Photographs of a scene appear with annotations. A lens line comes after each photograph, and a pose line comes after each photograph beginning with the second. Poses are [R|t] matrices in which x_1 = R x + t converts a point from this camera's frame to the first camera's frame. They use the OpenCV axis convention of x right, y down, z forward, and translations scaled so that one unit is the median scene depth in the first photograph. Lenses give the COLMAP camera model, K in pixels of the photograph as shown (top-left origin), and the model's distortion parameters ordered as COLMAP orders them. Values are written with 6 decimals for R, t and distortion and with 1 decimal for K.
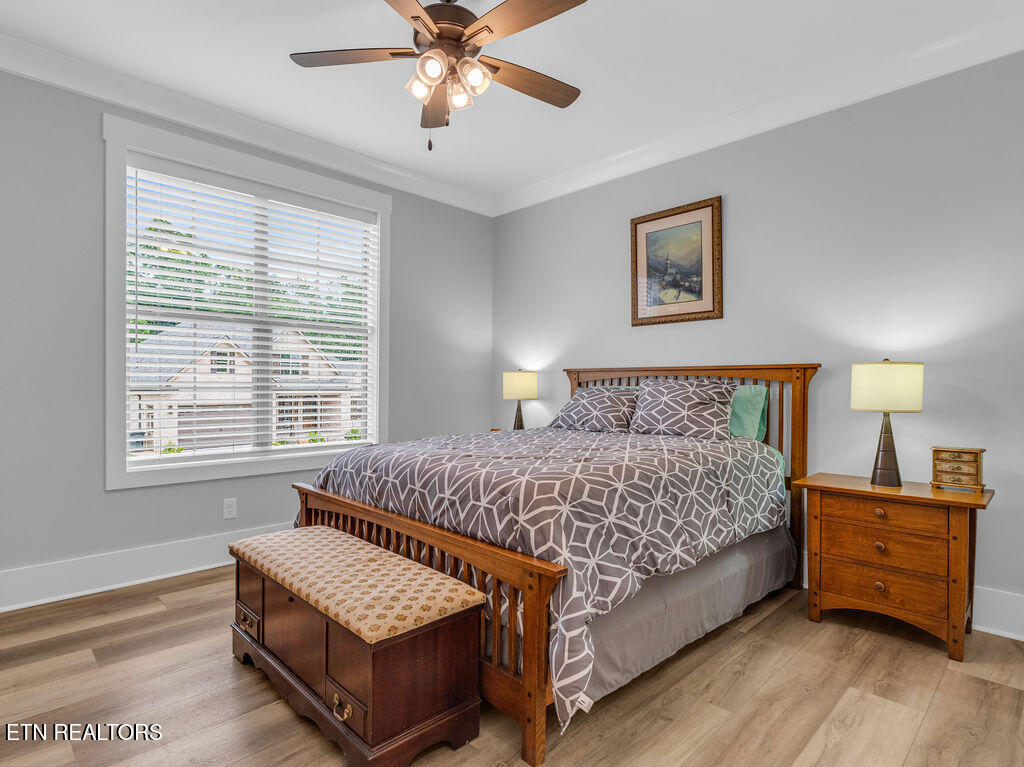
lens RADIAL K [[552.6, 0, 512.0], [0, 552.6, 383.5], [0, 0, 1]] dist [0.001927, 0.000454]
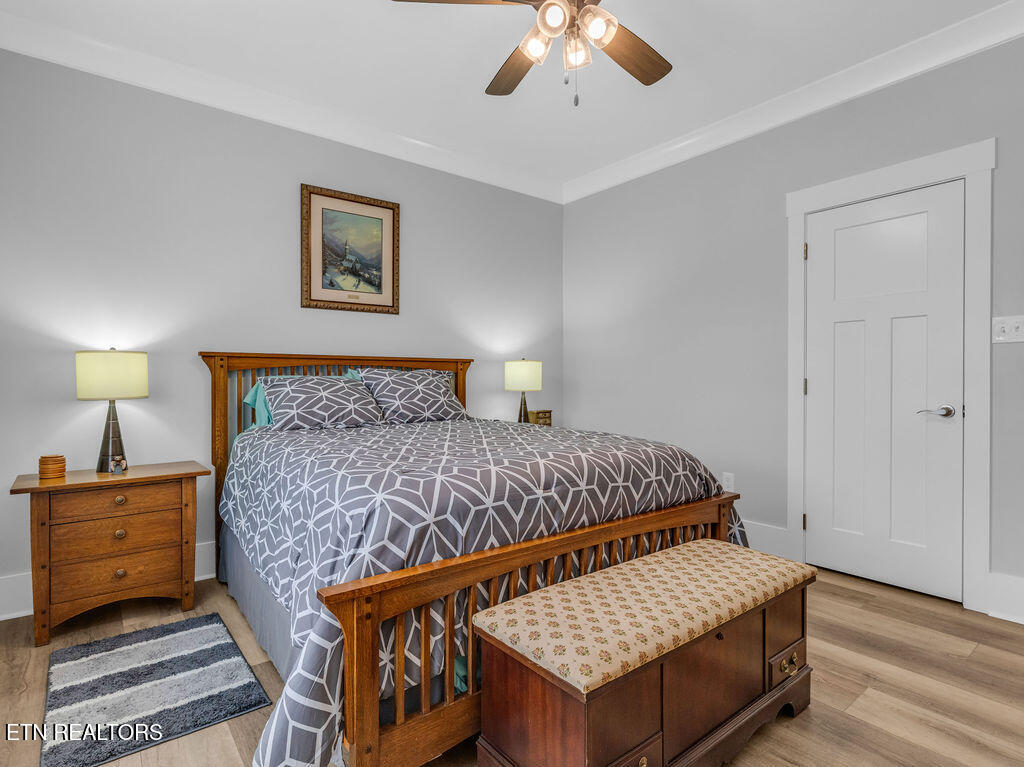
lens RADIAL K [[535.8, 0, 512.0], [0, 535.8, 383.5], [0, 0, 1]] dist [-0.004469, -0.000789]
pose [[0.119396, -0.019061, 0.992664, -0.644185], [-0.007008, 0.999775, 0.020040, -0.002034], [-0.992822, -0.009349, 0.119235, 0.620834]]
